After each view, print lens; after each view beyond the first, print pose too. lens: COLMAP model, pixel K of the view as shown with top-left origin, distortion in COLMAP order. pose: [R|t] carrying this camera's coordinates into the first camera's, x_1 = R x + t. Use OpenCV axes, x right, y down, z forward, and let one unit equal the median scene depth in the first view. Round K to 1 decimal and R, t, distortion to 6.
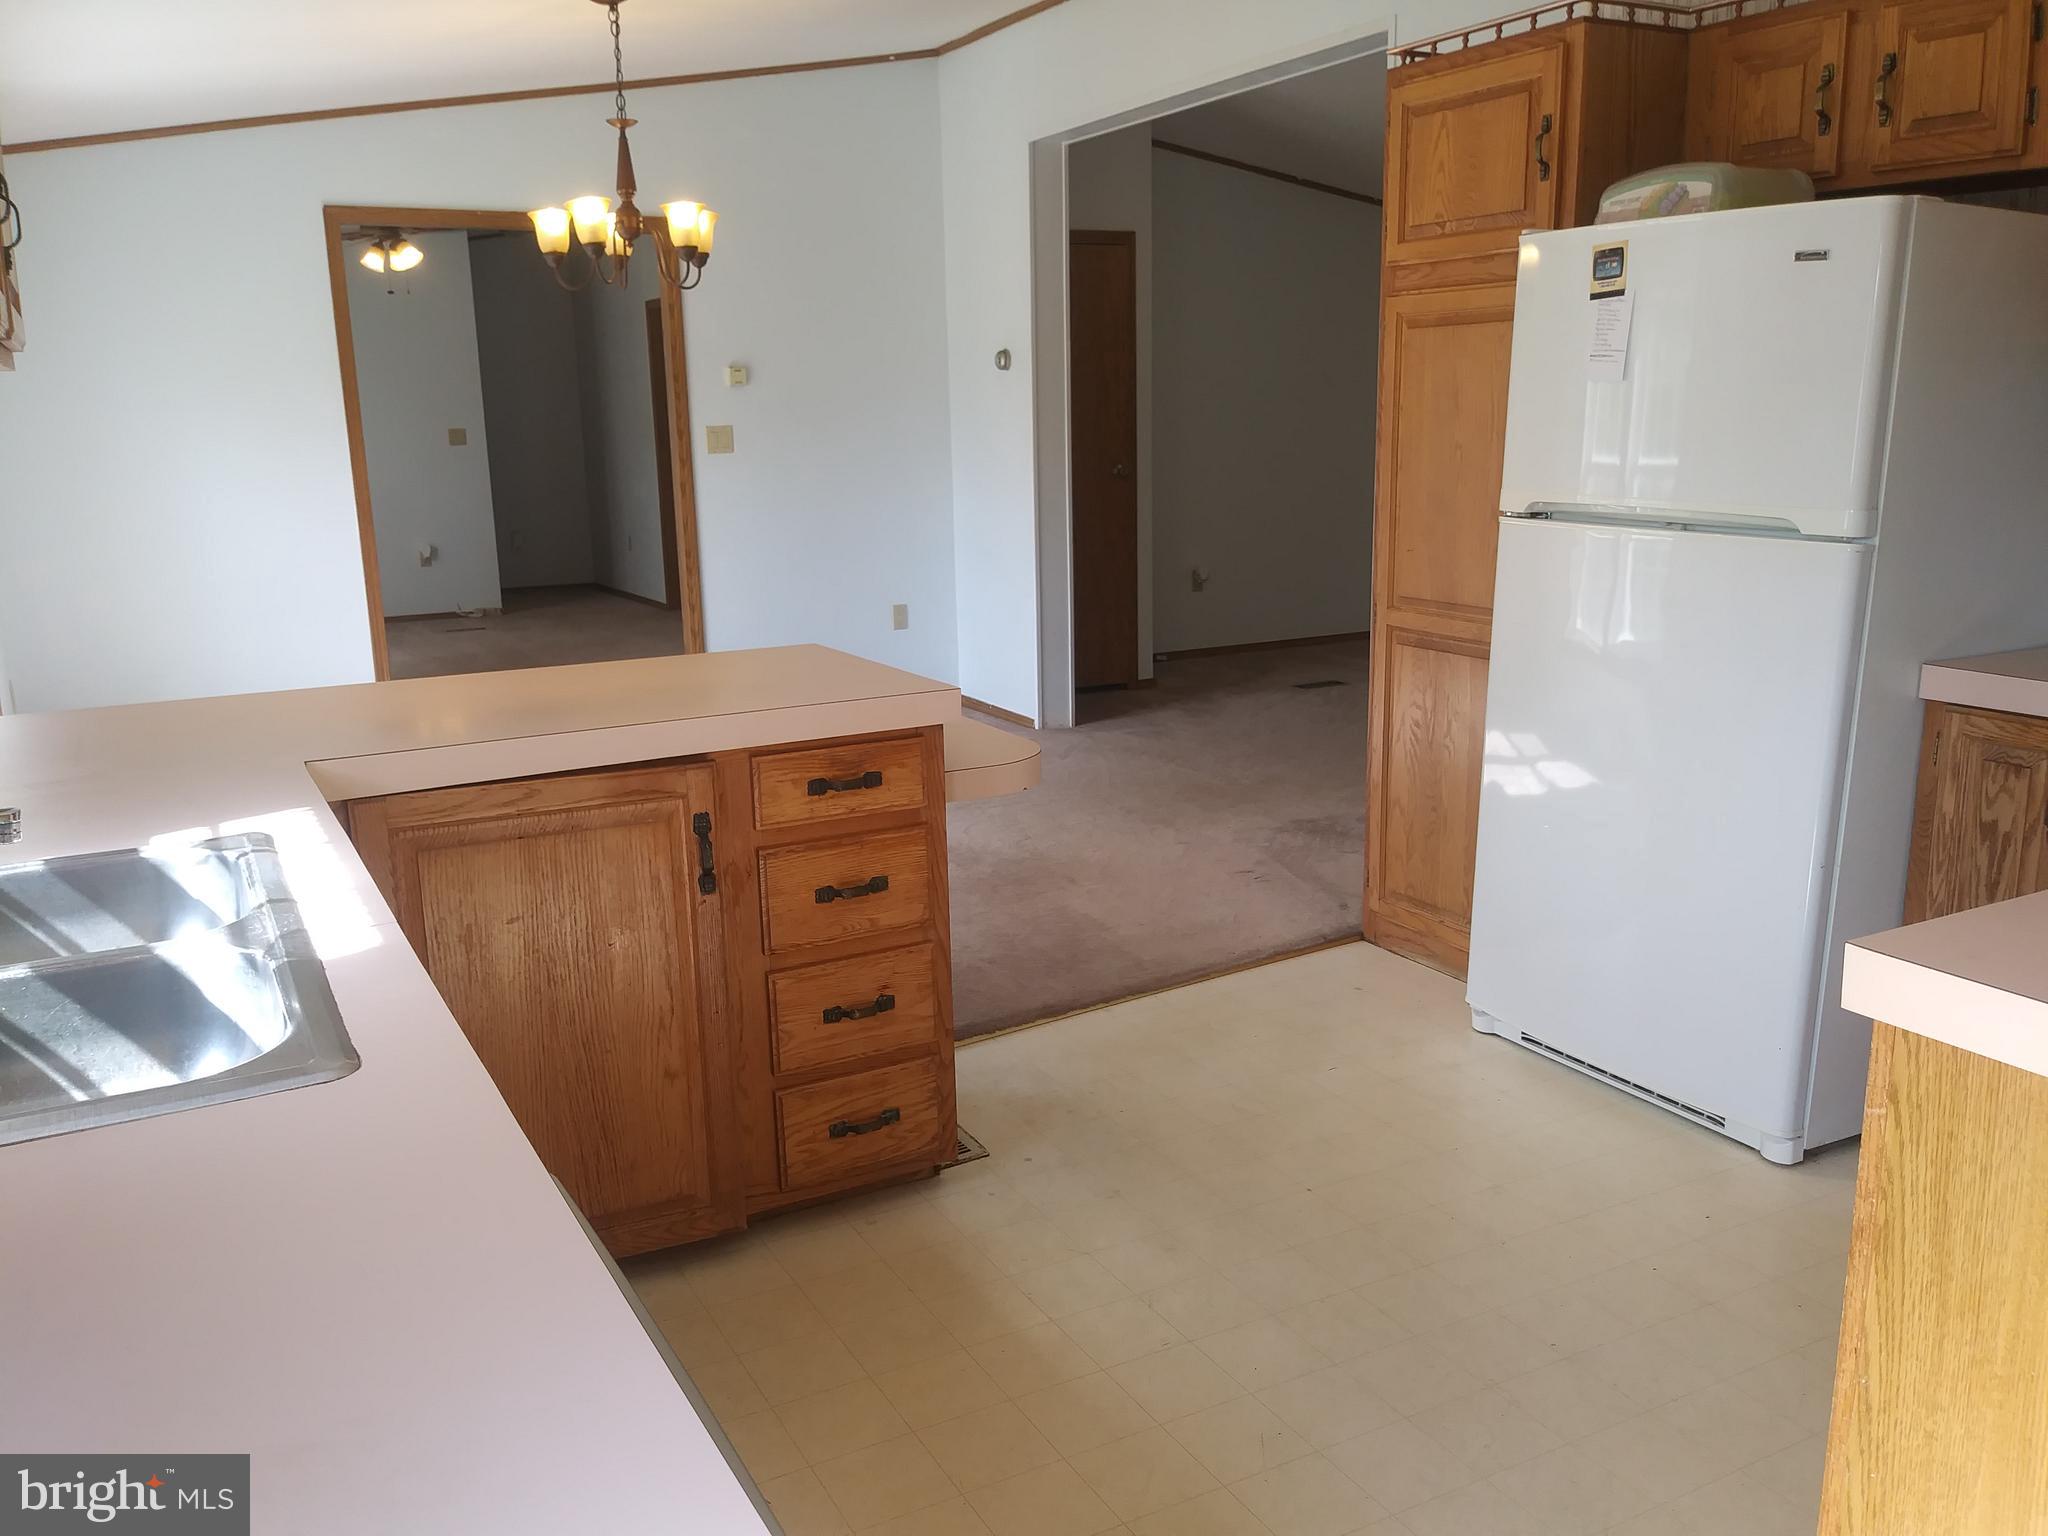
lens RADIAL K [[1616.9, 0, 1024.0], [0, 1616.9, 768.0], [0, 0, 1]] dist [-0.171847, -0.001087]
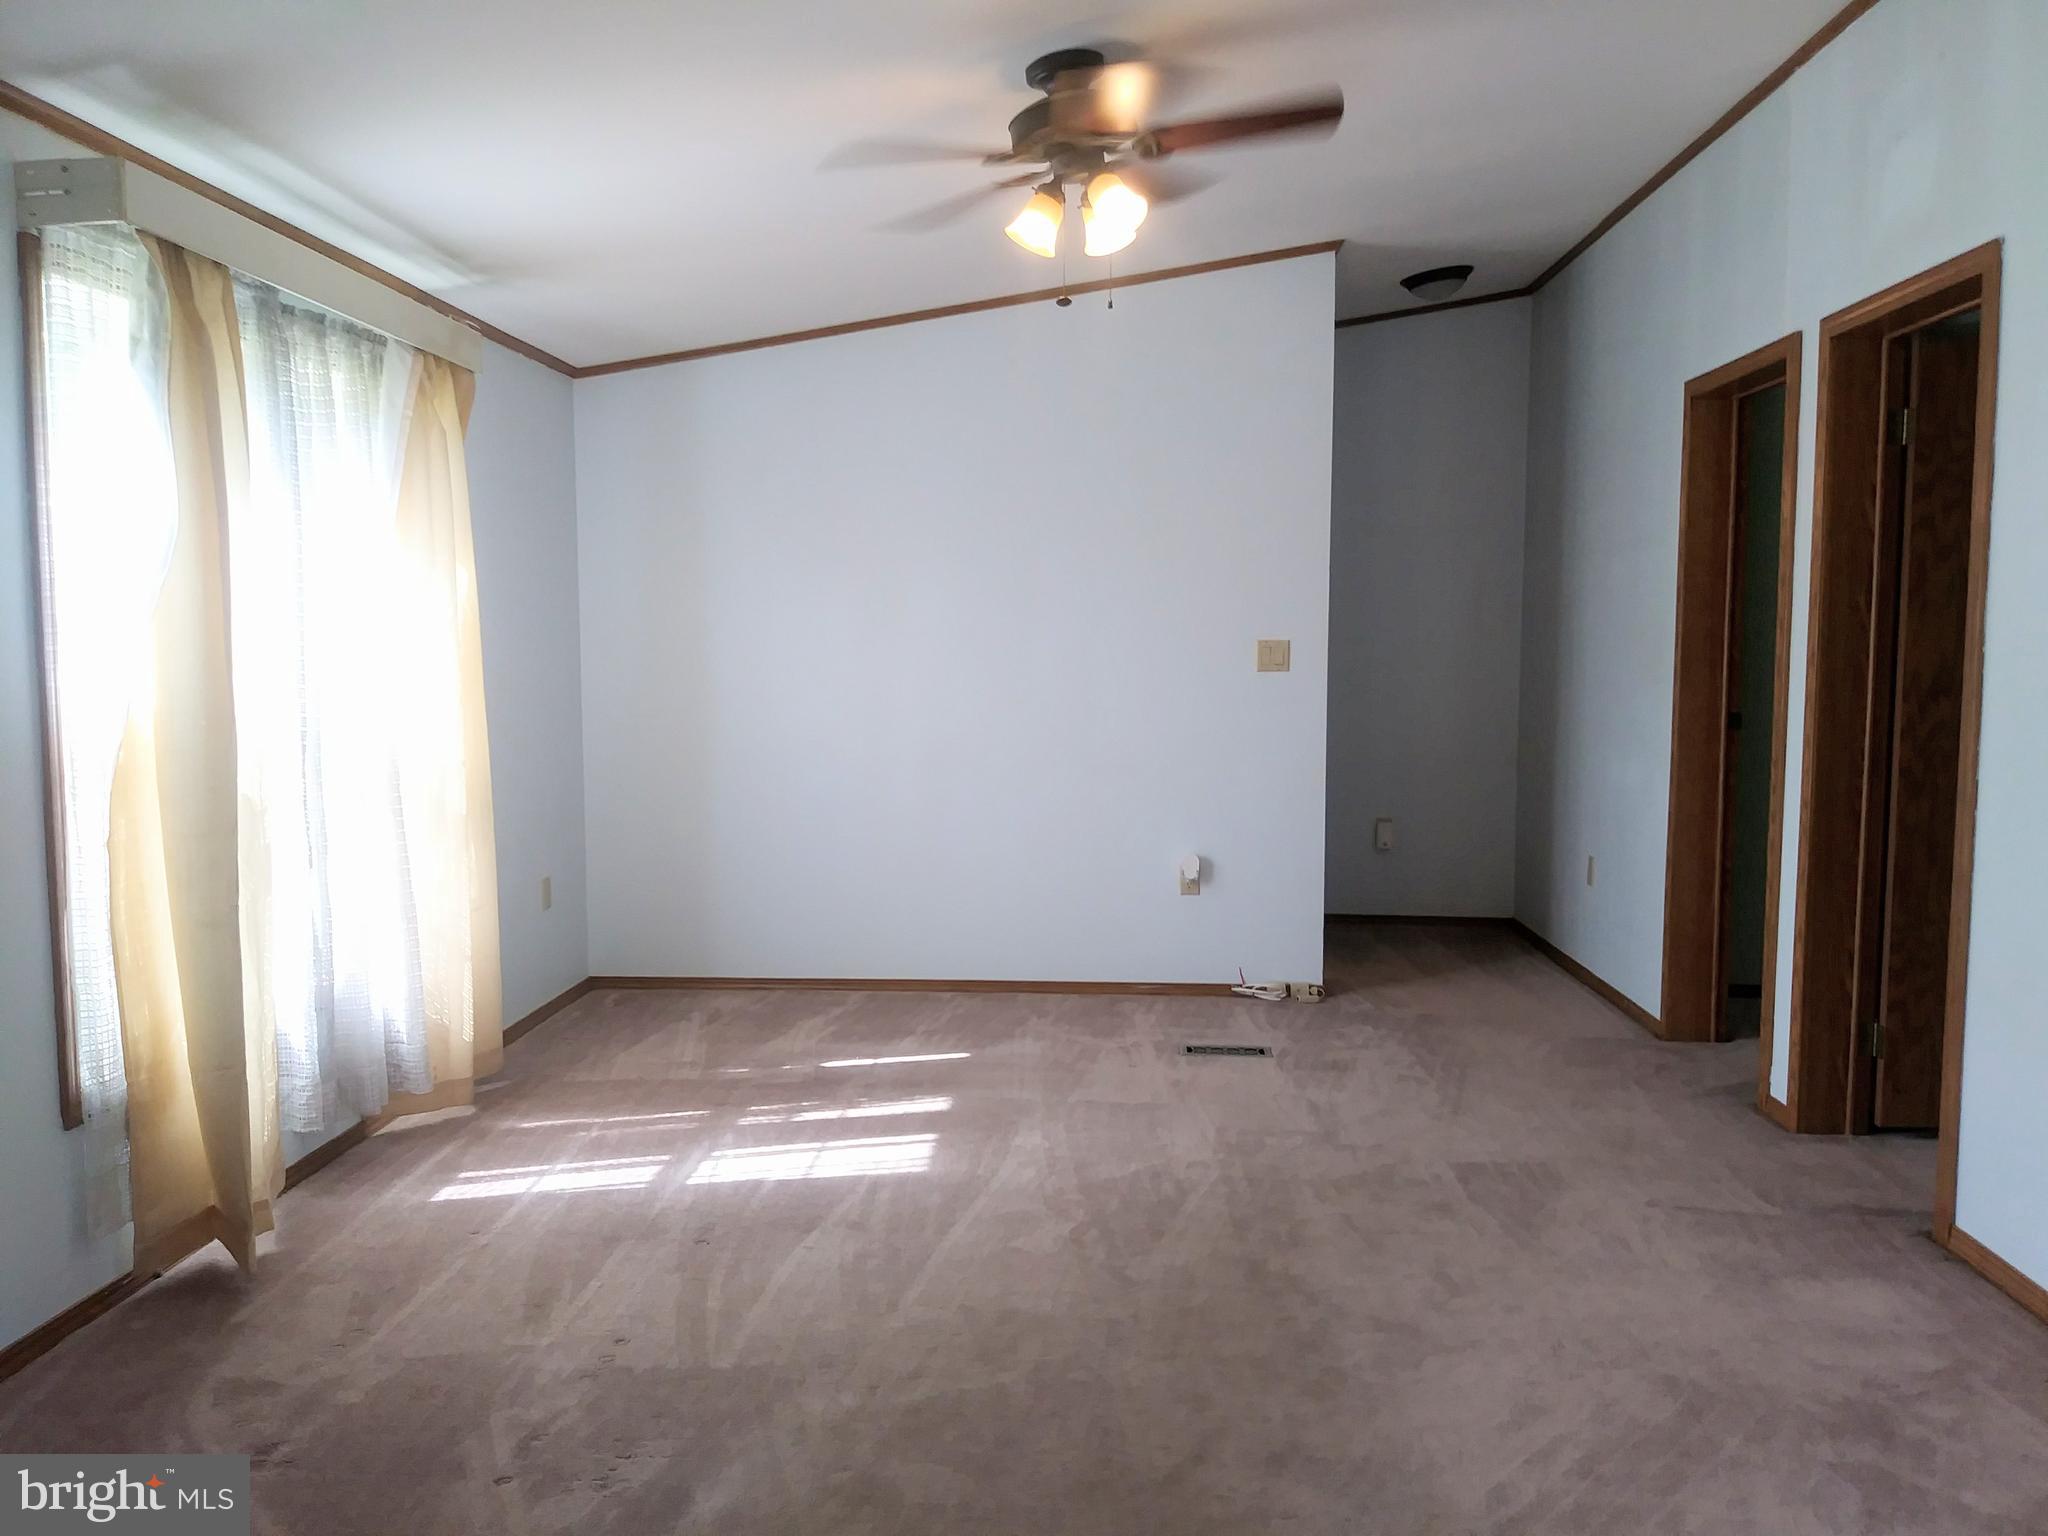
lens RADIAL K [[1650.0, 0, 1024.0], [0, 1650.0, 768.0], [0, 0, 1]] dist [-0.002727, -0.007018]
pose [[0.856075, 0.065534, -0.512679, -0.140302], [-0.134107, 0.986121, -0.097881, -0.105941], [0.499149, 0.152548, 0.852983, 0.477710]]
